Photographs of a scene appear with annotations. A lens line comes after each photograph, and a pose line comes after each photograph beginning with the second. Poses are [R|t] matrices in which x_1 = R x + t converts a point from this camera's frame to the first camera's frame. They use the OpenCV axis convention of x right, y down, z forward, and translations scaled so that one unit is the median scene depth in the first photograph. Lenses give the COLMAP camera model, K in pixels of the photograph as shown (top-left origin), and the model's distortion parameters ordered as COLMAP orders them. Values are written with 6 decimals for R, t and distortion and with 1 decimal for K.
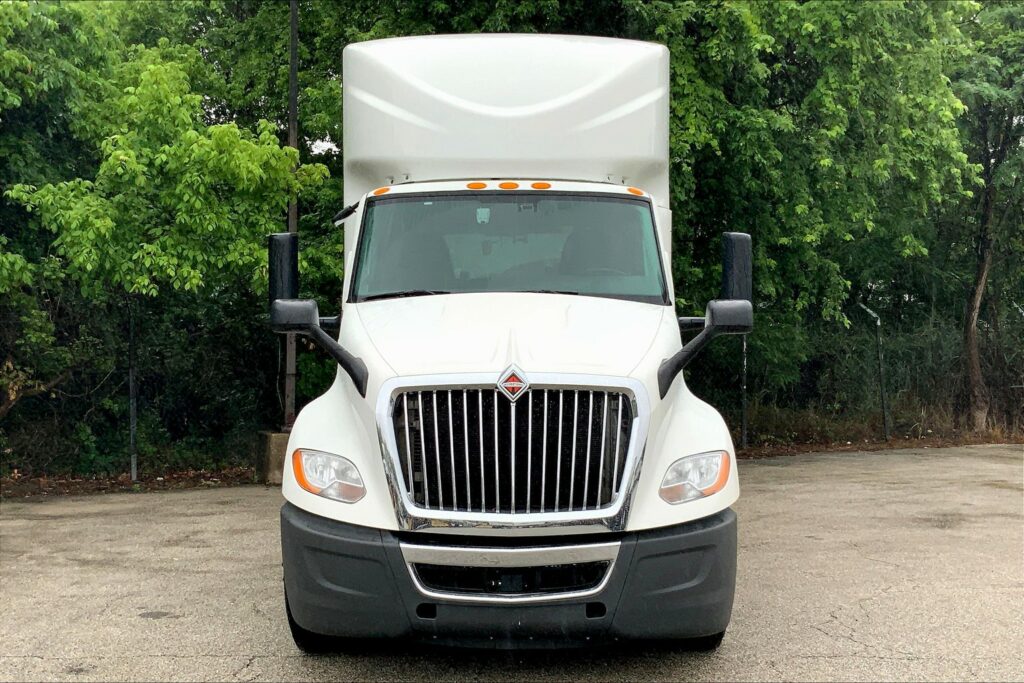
lens RADIAL K [[1298.5, 0, 512.8], [0, 1298.5, 371.0], [0, 0, 1]] dist [0.033445, 0.000000]
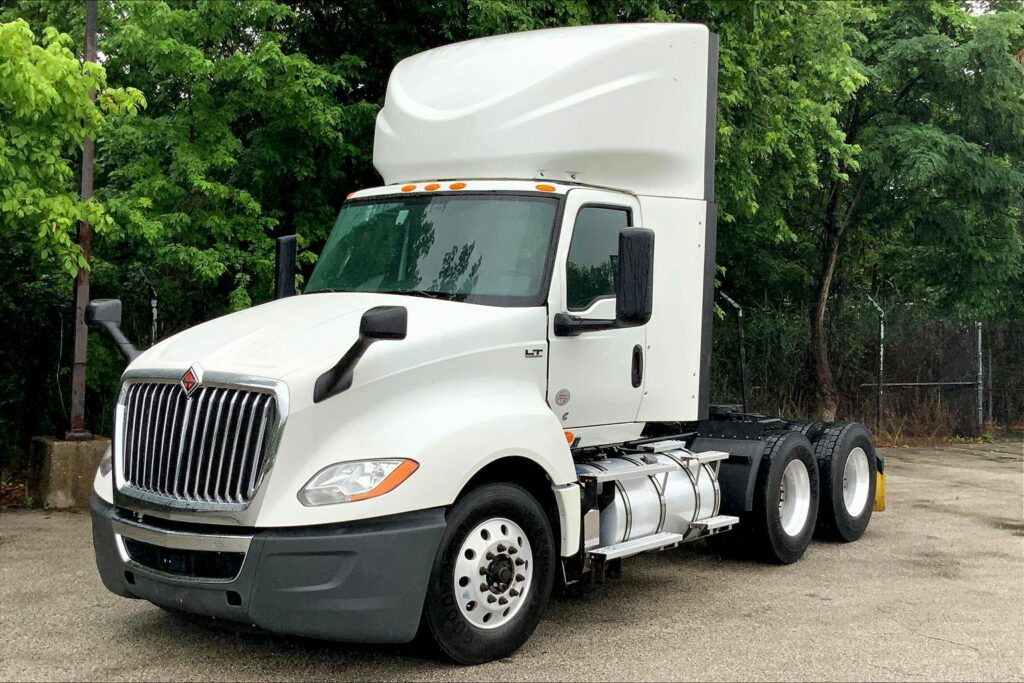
lens RADIAL K [[1298.5, 0, 526.7], [0, 1298.5, 351.4], [0, 0, 1]] dist [0.033445, 0.000000]
pose [[0.976944, 0.022617, 0.212295, -0.072496], [-0.023631, 0.999718, 0.002239, -0.011712], [-0.212185, -0.007204, 0.977203, 0.182846]]
